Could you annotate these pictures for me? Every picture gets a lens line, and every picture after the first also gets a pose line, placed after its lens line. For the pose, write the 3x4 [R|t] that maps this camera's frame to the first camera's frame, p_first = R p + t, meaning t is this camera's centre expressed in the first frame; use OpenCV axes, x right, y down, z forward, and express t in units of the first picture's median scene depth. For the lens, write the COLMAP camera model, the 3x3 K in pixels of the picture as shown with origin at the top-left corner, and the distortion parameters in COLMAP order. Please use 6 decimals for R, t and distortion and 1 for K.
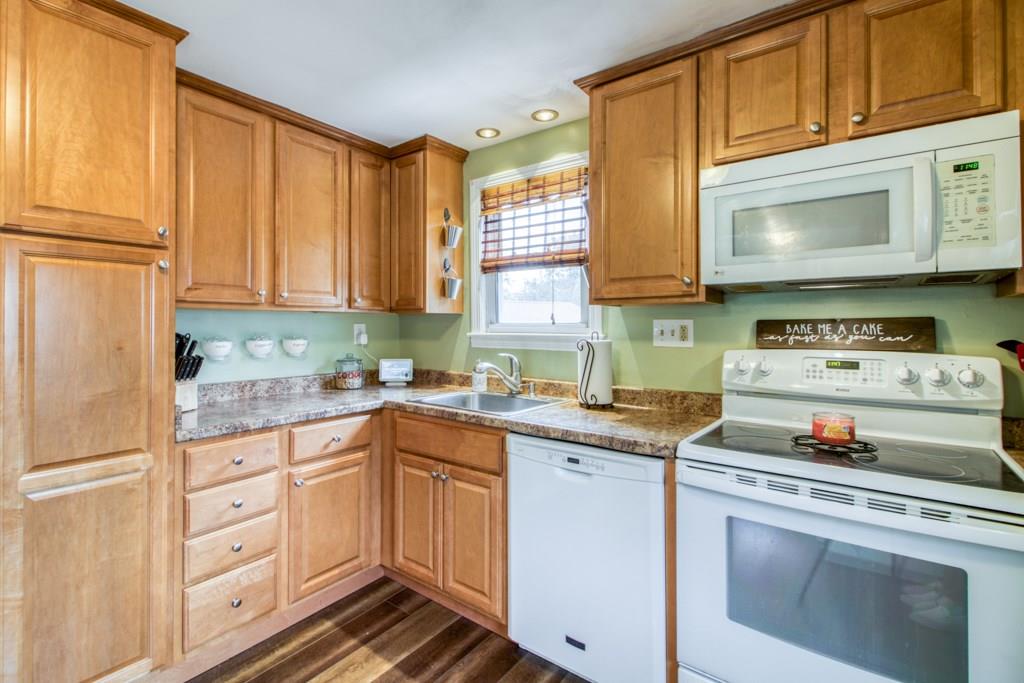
lens RADIAL K [[471.6, 0, 492.6], [0, 471.6, 320.3], [0, 0, 1]] dist [0.003938, -0.002260]
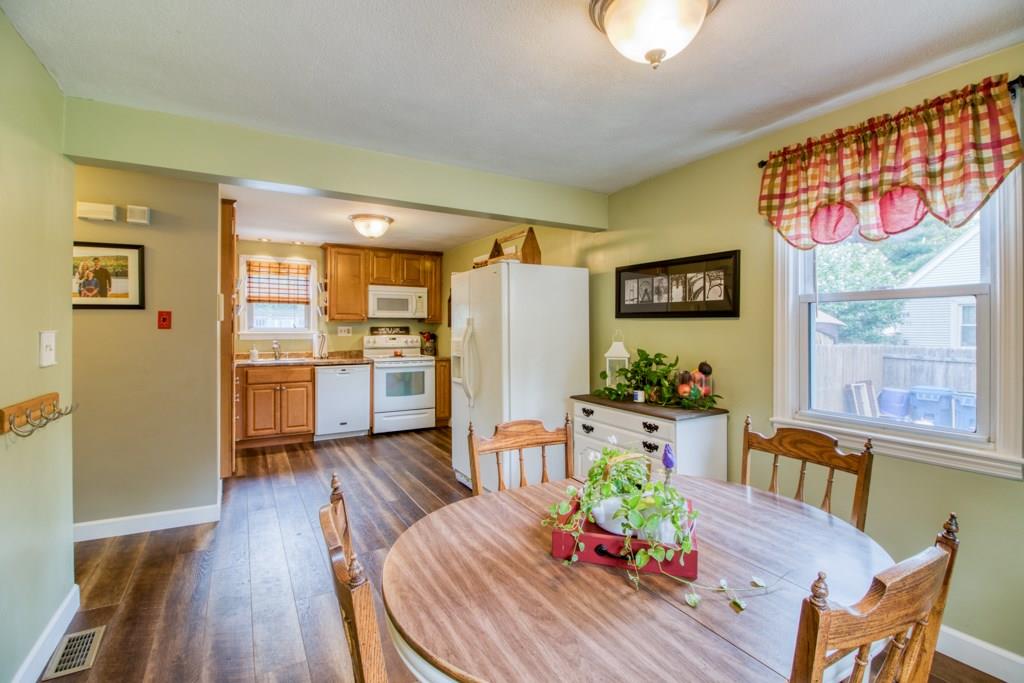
lens RADIAL K [[471.6, 0, 515.6], [0, 471.6, 335.1], [0, 0, 1]] dist [0.003938, -0.002260]
pose [[0.369910, -0.011699, 0.928994, -2.092093], [-0.010646, 0.999802, 0.016830, -0.010484], [-0.929007, -0.016116, 0.369712, -1.149461]]
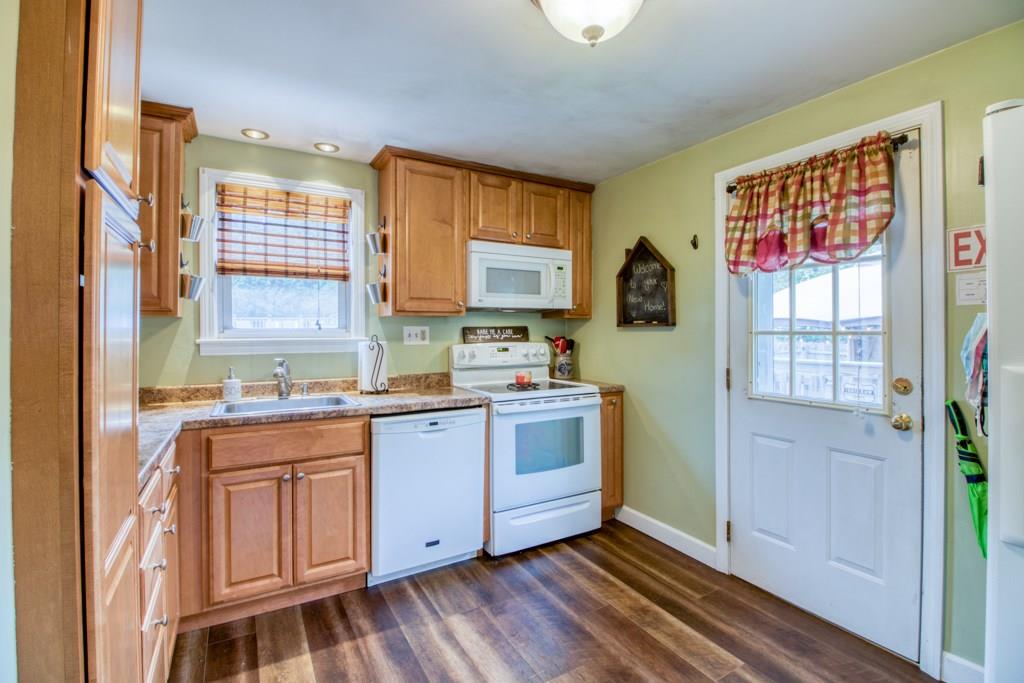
lens RADIAL K [[471.6, 0, 512.9], [0, 471.6, 334.4], [0, 0, 1]] dist [0.003938, -0.002260]
pose [[0.373325, -0.010058, 0.927646, -0.939106], [-0.006954, 0.999883, 0.013640, 0.001339], [-0.927675, -0.011543, 0.373211, 0.179177]]
